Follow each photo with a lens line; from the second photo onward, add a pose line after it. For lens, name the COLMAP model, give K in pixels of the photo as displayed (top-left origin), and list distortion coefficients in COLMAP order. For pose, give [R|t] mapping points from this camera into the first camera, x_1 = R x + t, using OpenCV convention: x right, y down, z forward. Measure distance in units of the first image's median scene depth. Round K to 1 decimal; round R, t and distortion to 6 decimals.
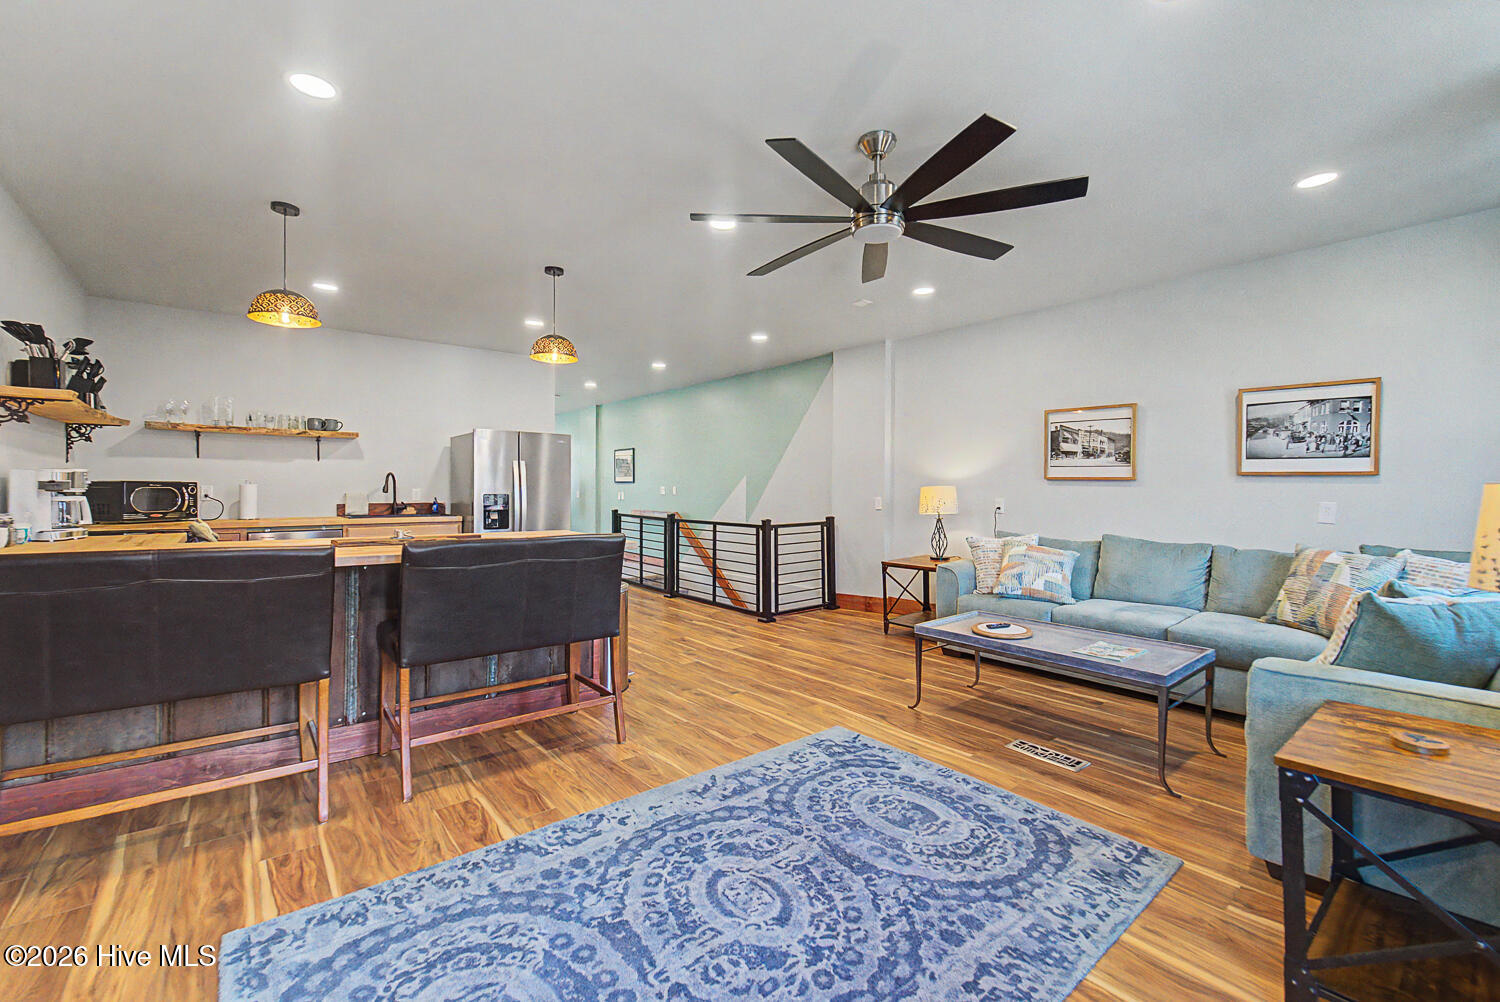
lens RADIAL K [[620.5, 0, 763.7], [0, 620.5, 492.5], [0, 0, 1]] dist [-0.000310, -0.001051]
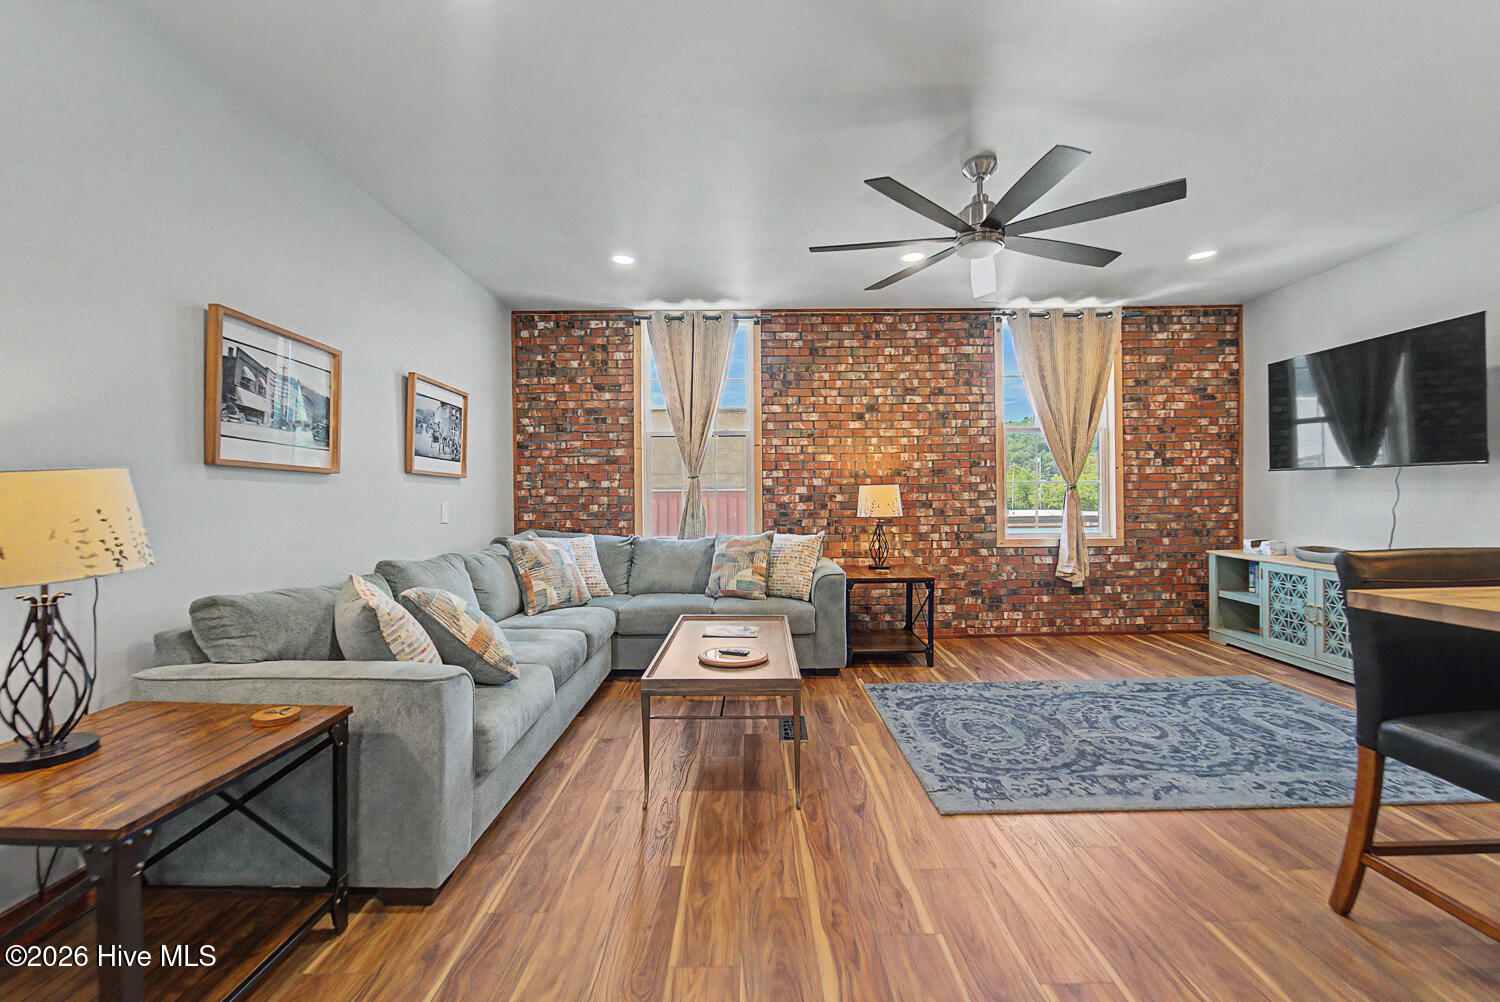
lens RADIAL K [[620.5, 0, 756.1], [0, 620.5, 500.6], [0, 0, 1]] dist [-0.000310, -0.001051]
pose [[-0.771789, 0.003035, 0.635871, -0.182280], [0.015104, 0.999794, 0.013560, 0.007176], [-0.635699, 0.020069, -0.771676, 1.816653]]
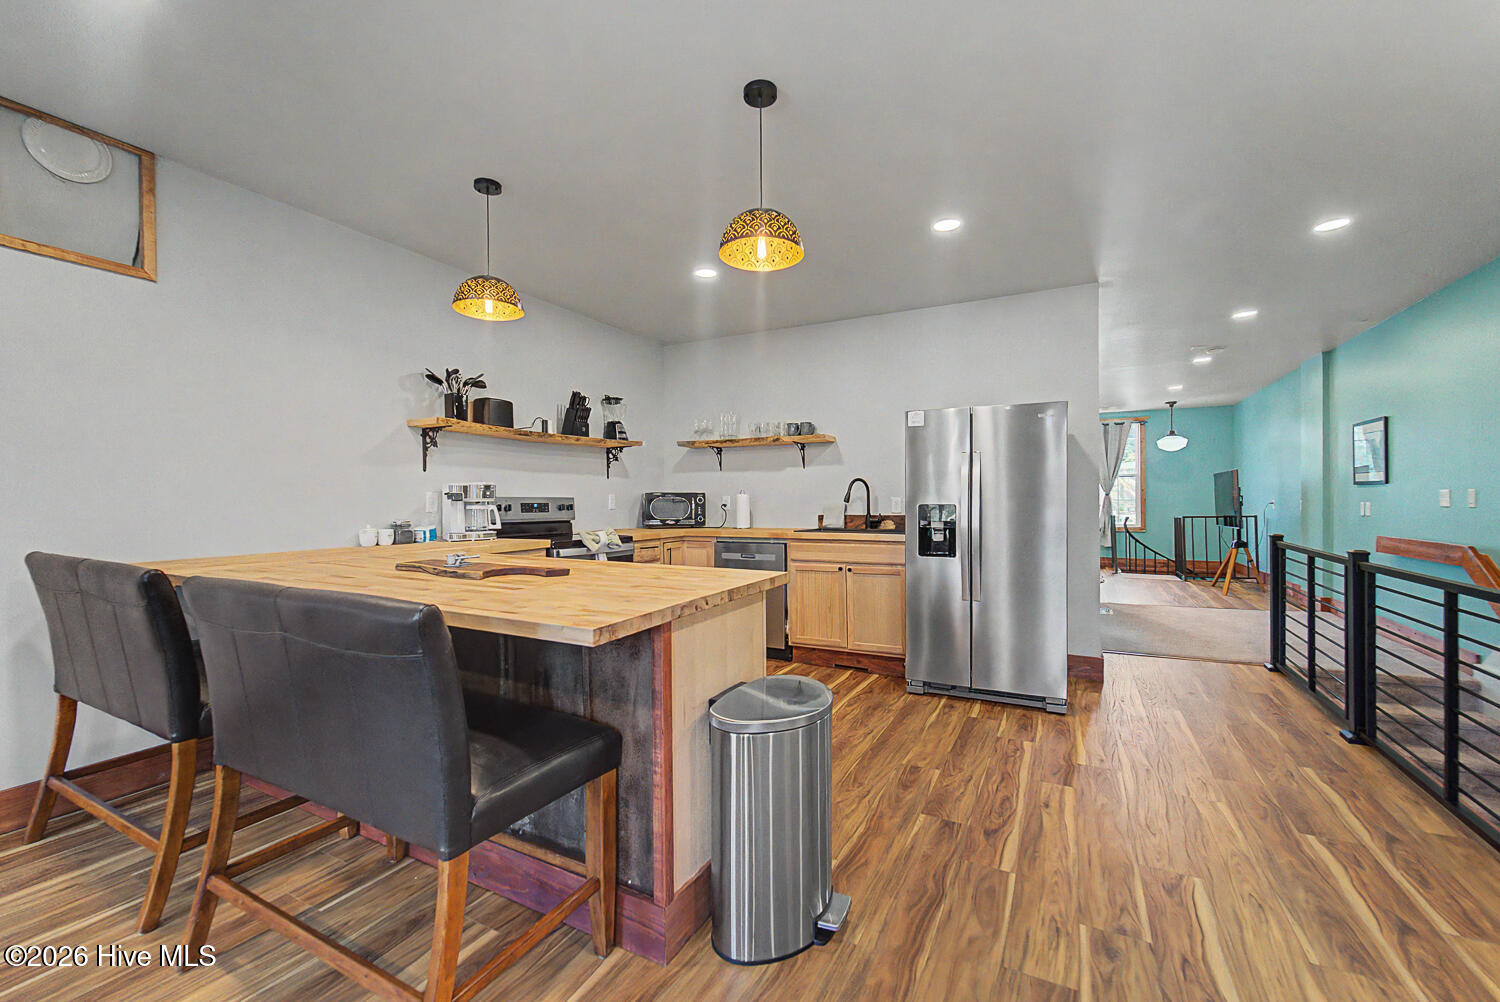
lens RADIAL K [[620.5, 0, 754.6], [0, 620.5, 498.8], [0, 0, 1]] dist [-0.000310, -0.001051]
pose [[0.386142, -0.009561, -0.922390, 0.215843], [-0.000749, 0.999943, -0.010678, 0.008488], [0.922439, 0.004814, 0.386112, 1.074677]]
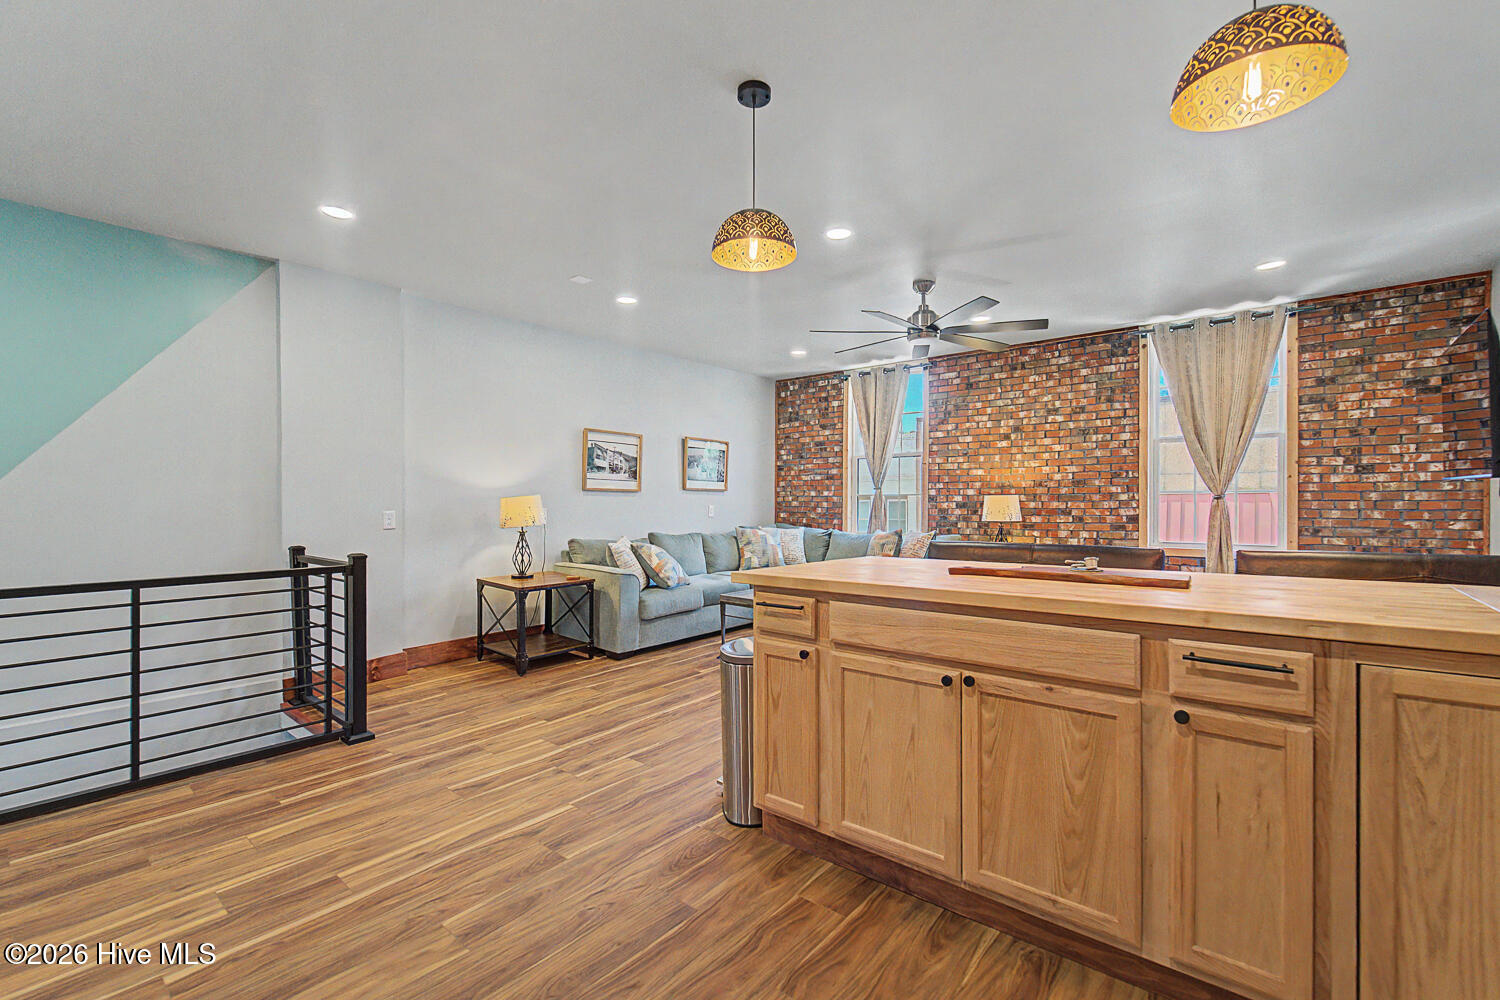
lens RADIAL K [[640.7, 0, 745.8], [0, 640.7, 505.0], [0, 0, 1]] dist [-0.002778, -0.000155]
pose [[-0.165952, -0.007131, 0.986108, -1.212133], [0.010489, 0.999905, 0.008996, -0.001953], [-0.986078, 0.011836, -0.165861, 1.504521]]
